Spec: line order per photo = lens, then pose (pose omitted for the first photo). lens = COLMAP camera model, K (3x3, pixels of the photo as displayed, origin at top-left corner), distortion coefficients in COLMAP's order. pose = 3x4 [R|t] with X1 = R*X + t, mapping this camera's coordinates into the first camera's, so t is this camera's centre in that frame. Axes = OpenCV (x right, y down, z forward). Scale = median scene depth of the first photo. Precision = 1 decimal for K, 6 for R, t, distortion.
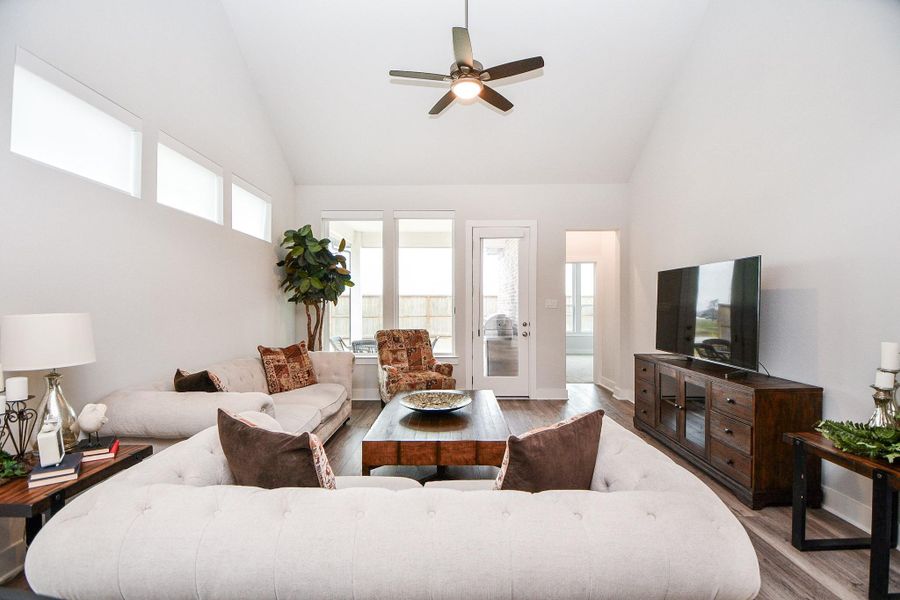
lens RADIAL K [[396.6, 0, 451.6], [0, 396.6, 306.0], [0, 0, 1]] dist [0.019340, -0.027651]
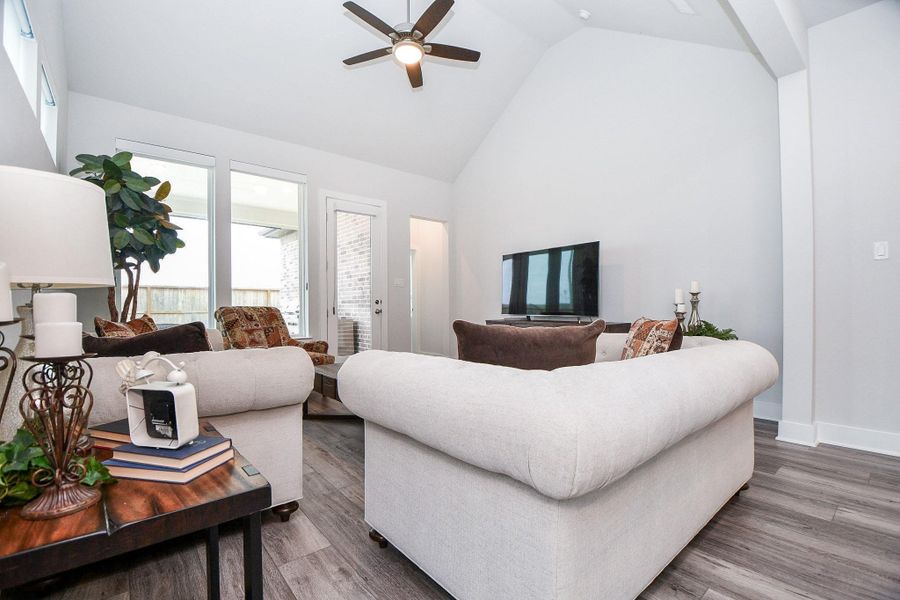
lens RADIAL K [[396.6, 0, 451.6], [0, 396.6, 306.0], [0, 0, 1]] dist [0.019340, -0.027651]
pose [[0.764988, -0.001124, 0.644044, -0.344358], [0.005963, 0.999968, -0.005337, 0.067120], [-0.644017, 0.007923, 0.764970, 0.104548]]
